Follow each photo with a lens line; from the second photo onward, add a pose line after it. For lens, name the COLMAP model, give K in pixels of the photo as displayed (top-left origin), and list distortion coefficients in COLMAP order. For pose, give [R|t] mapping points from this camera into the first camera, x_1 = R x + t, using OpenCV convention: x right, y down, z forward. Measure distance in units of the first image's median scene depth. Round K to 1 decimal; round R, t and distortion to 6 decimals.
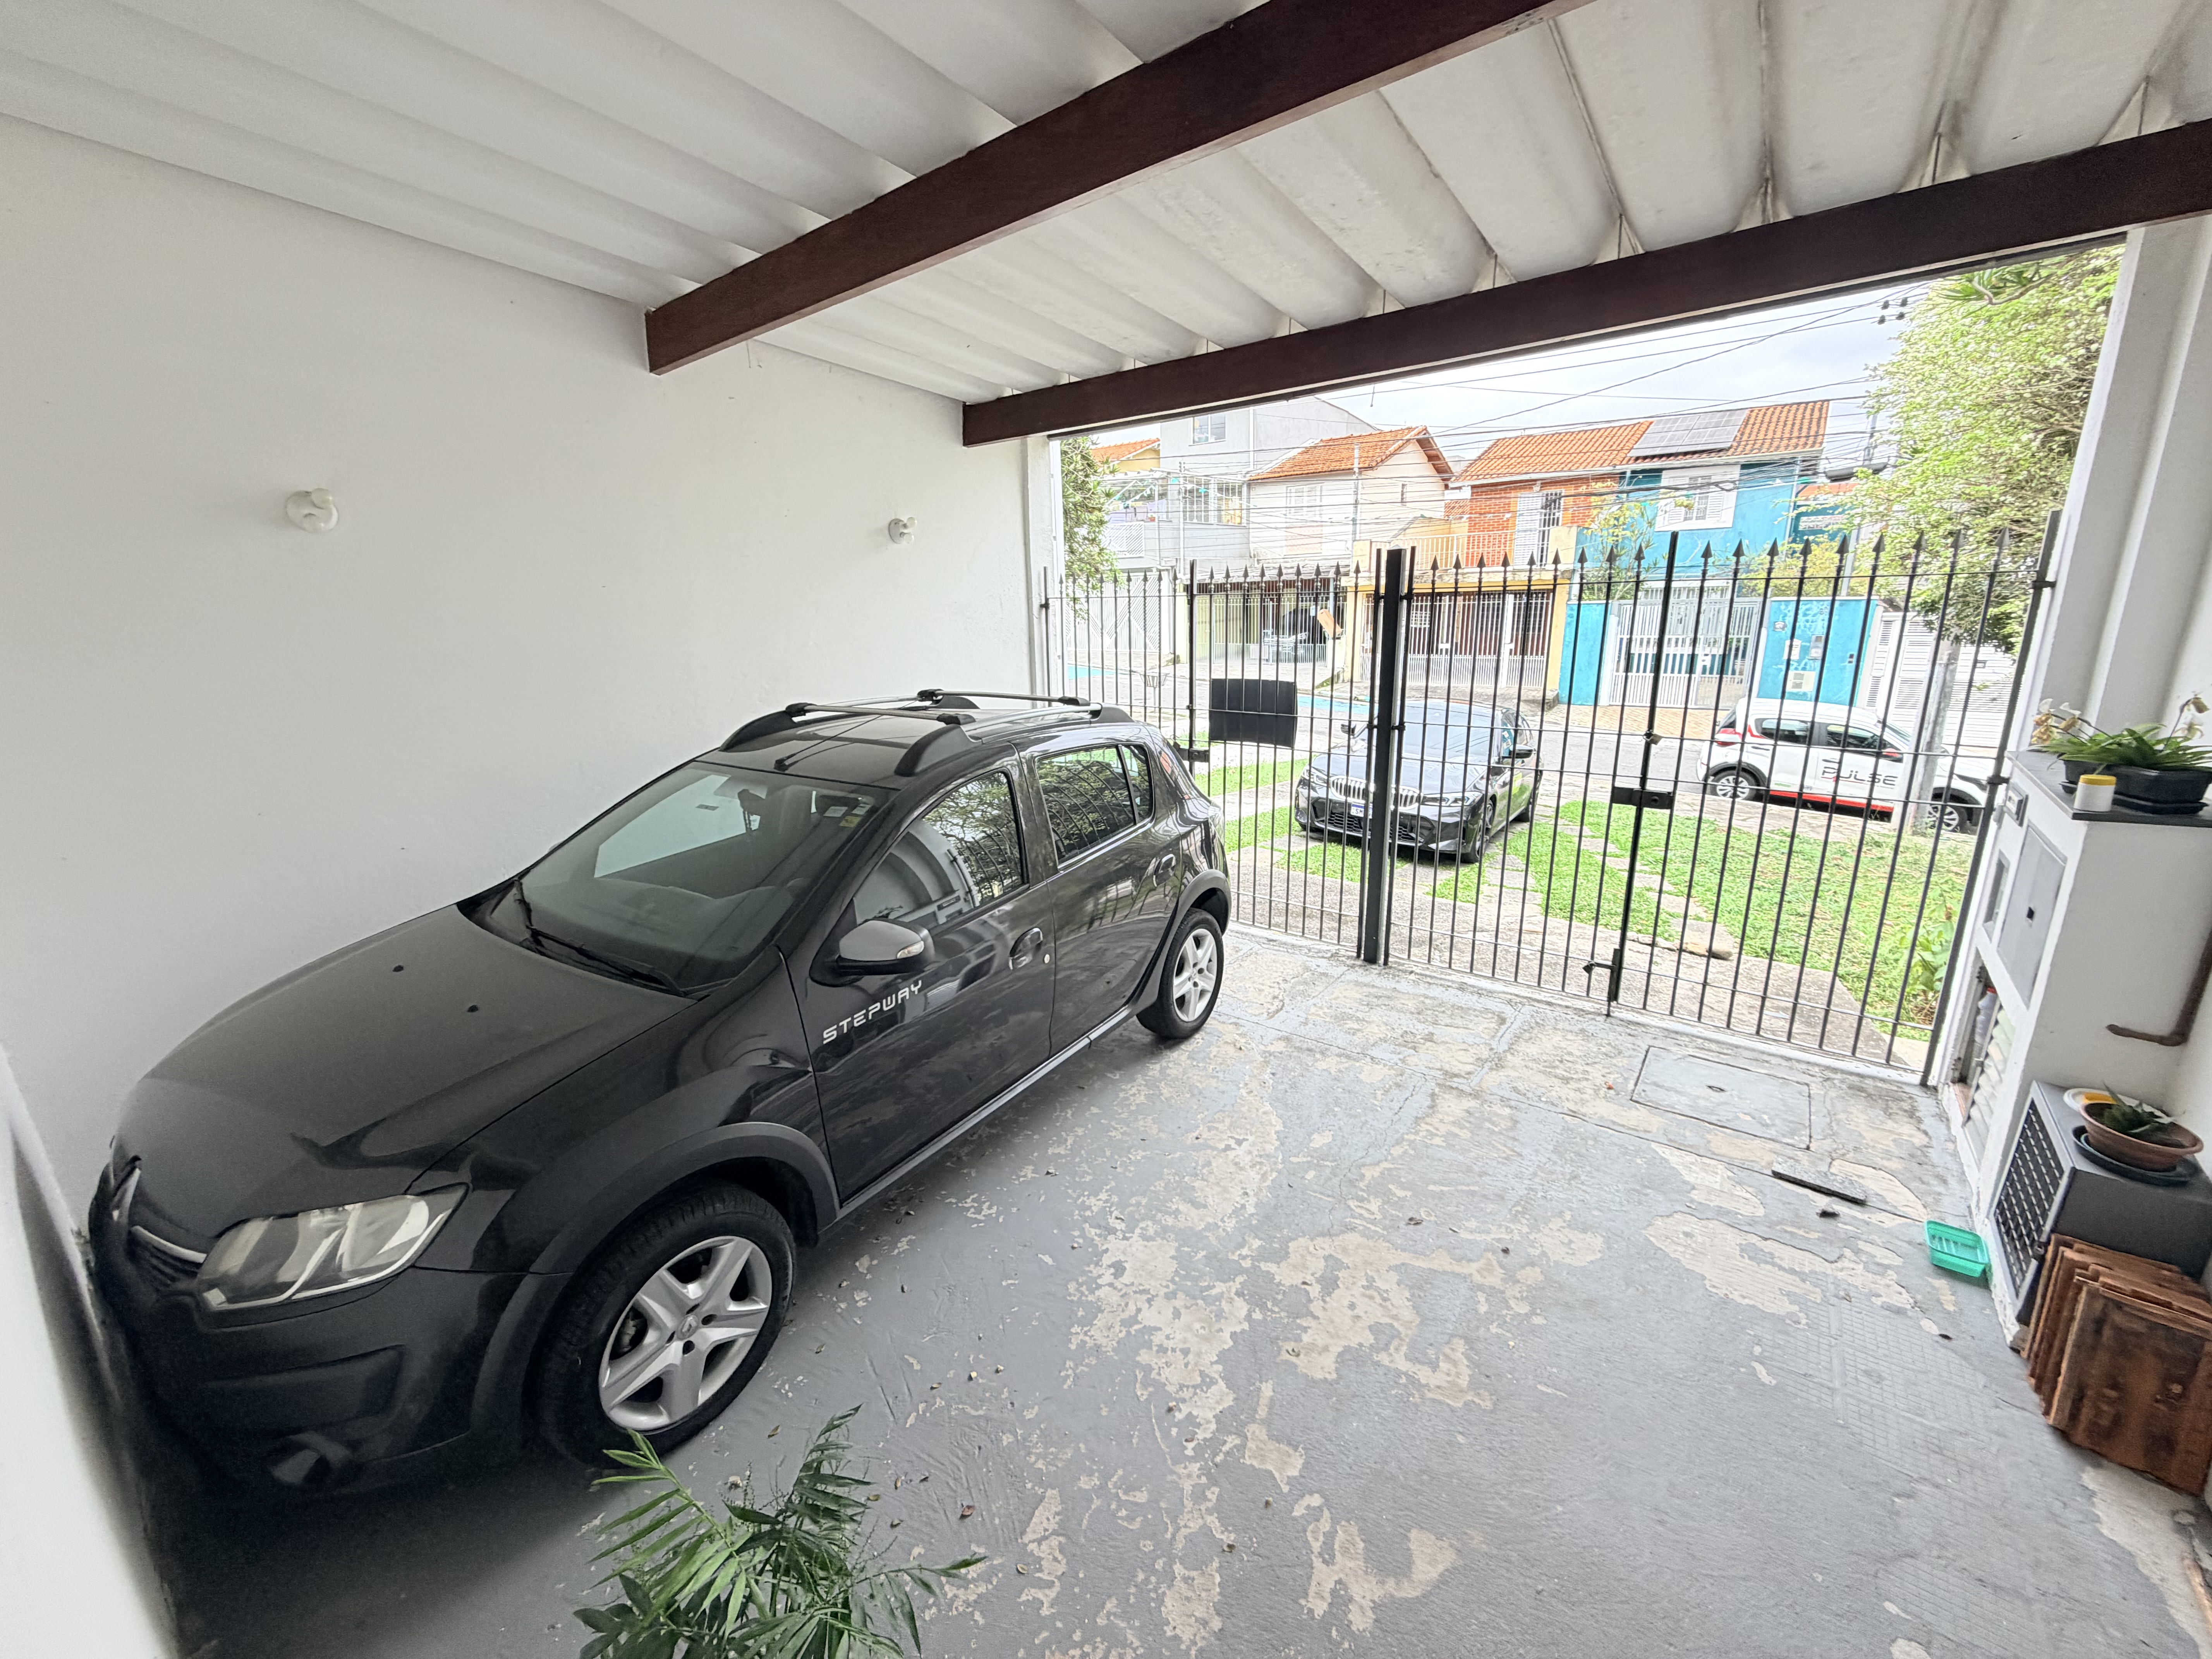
lens RADIAL K [[883.8, 0, 1101.4], [0, 883.8, 828.6], [0, 0, 1]] dist [0.000767, 0.000034]
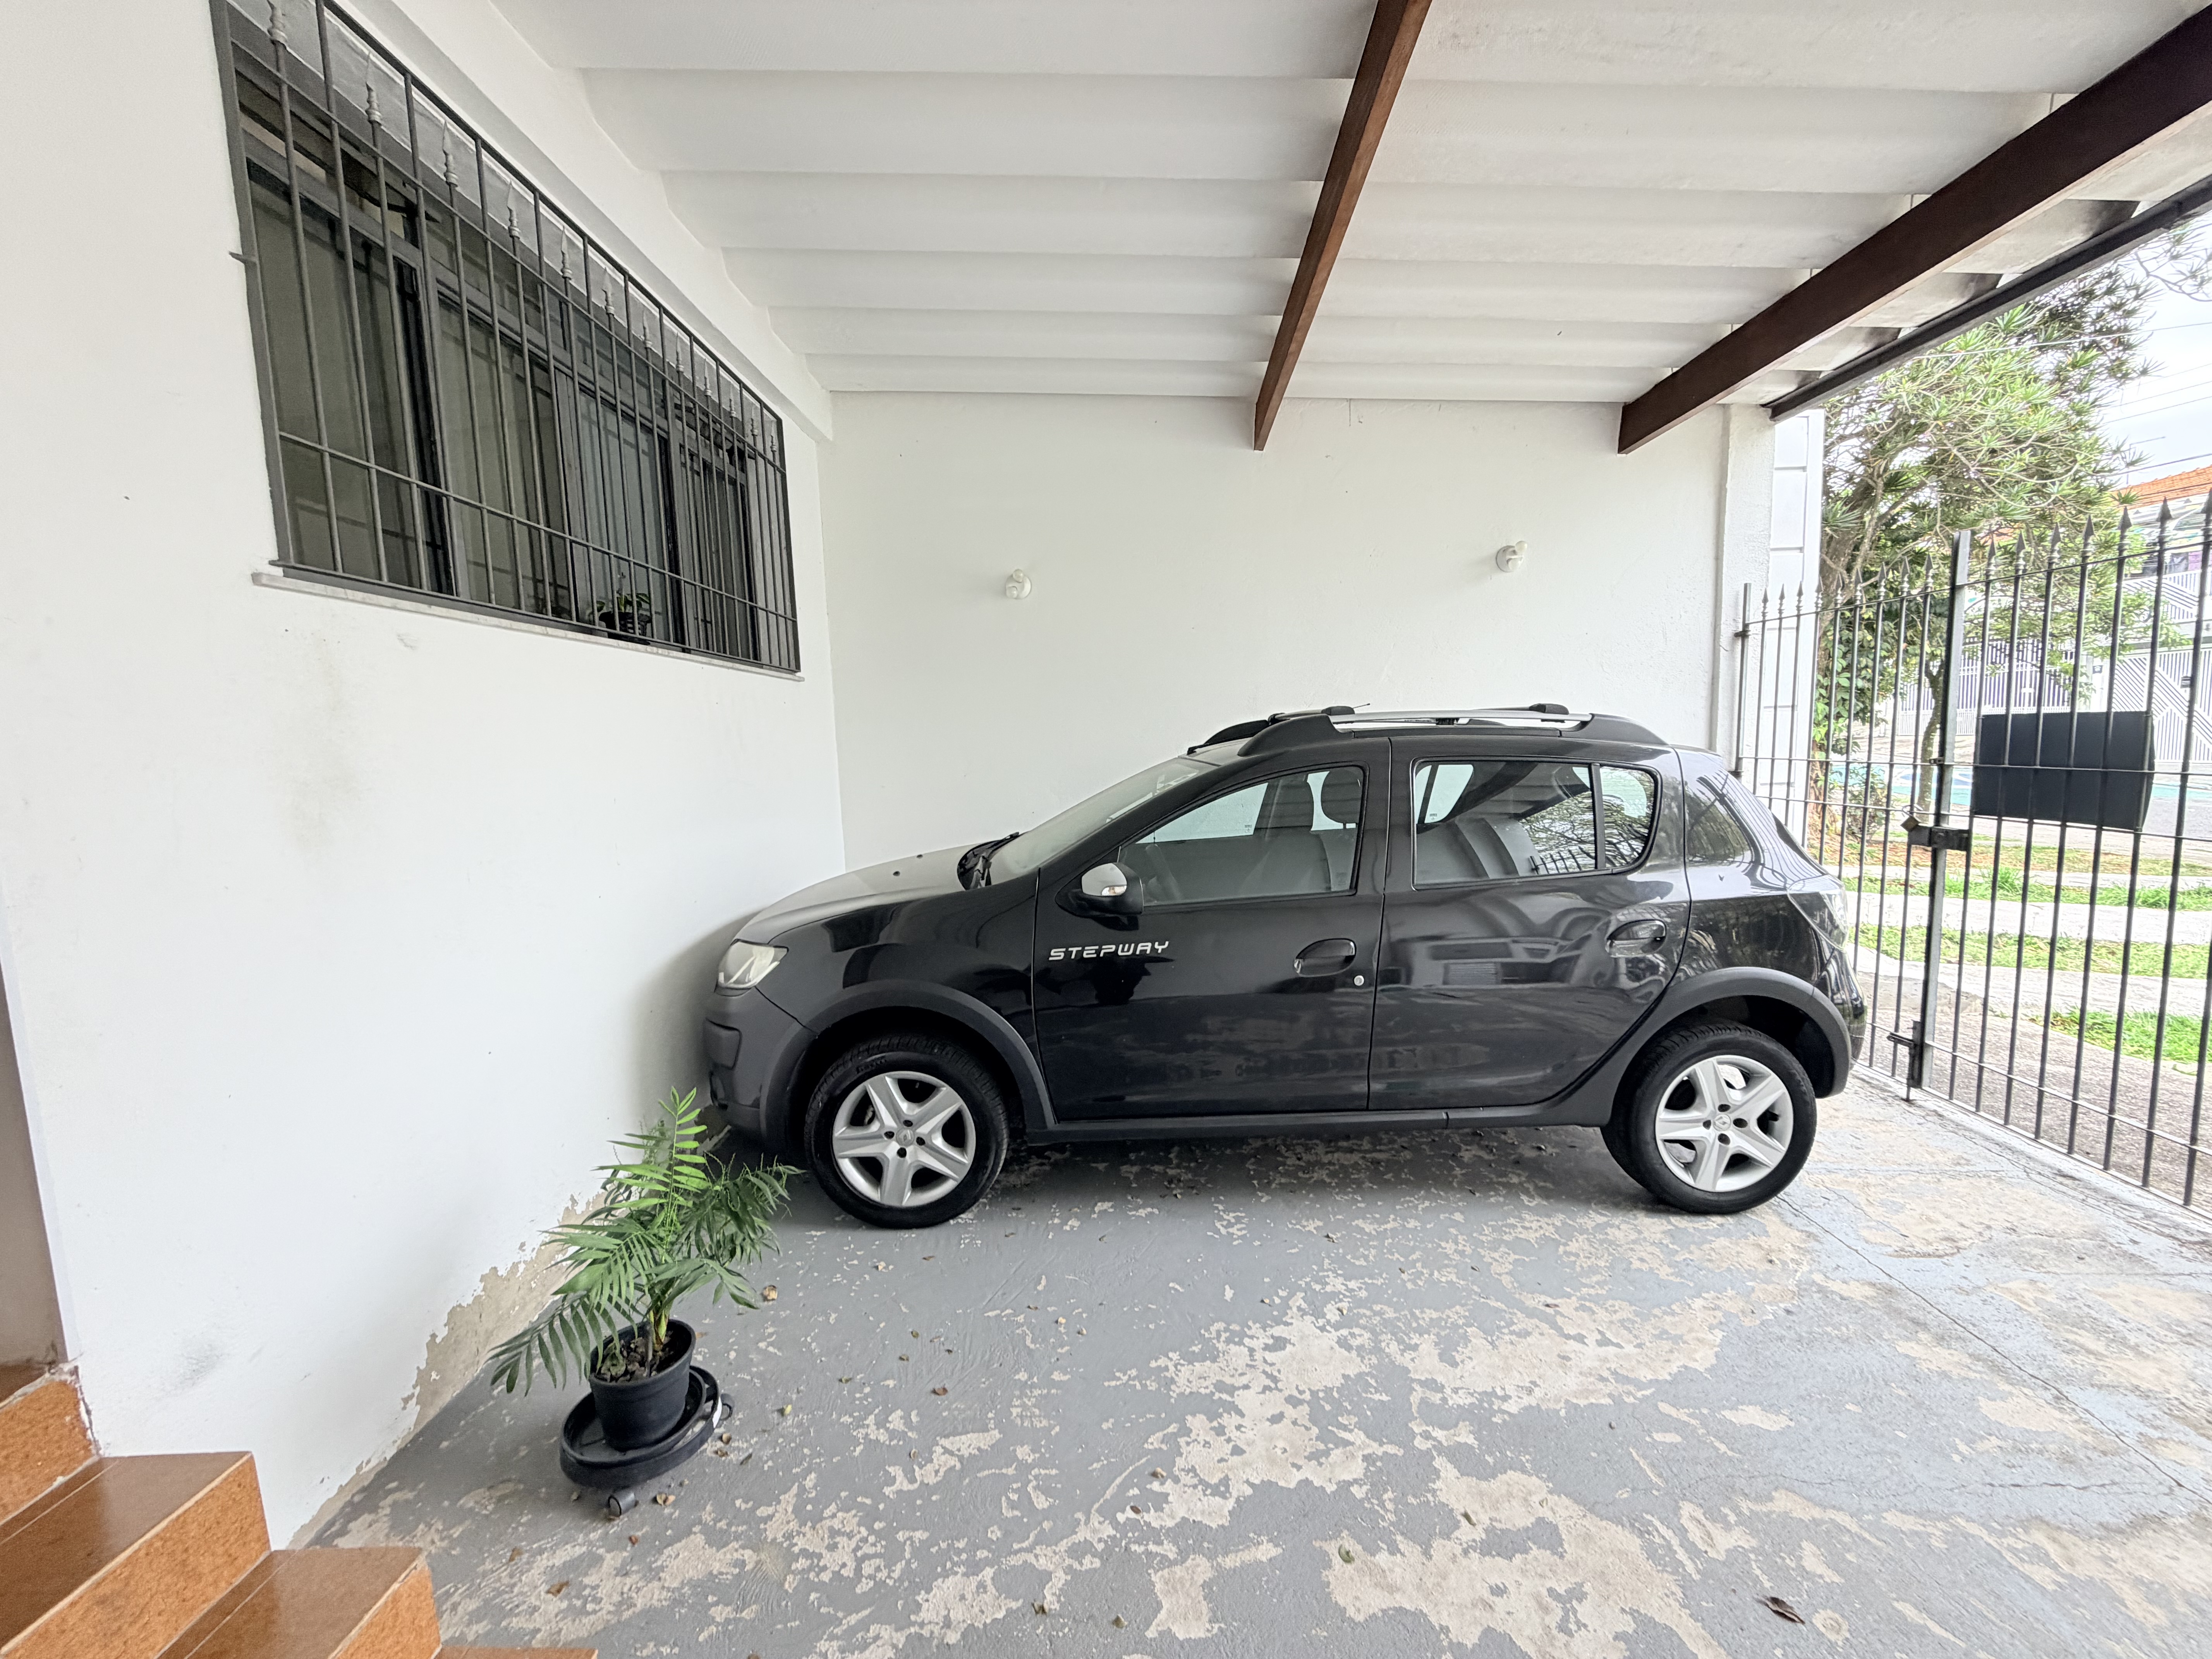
lens RADIAL K [[883.8, 0, 1104.9], [0, 883.8, 830.7], [0, 0, 1]] dist [0.000767, 0.000034]
pose [[0.581948, 0.090380, -0.808188, 0.451576], [-0.189252, 0.981571, -0.026504, 0.070371], [0.790898, 0.168376, 0.588328, 0.261534]]
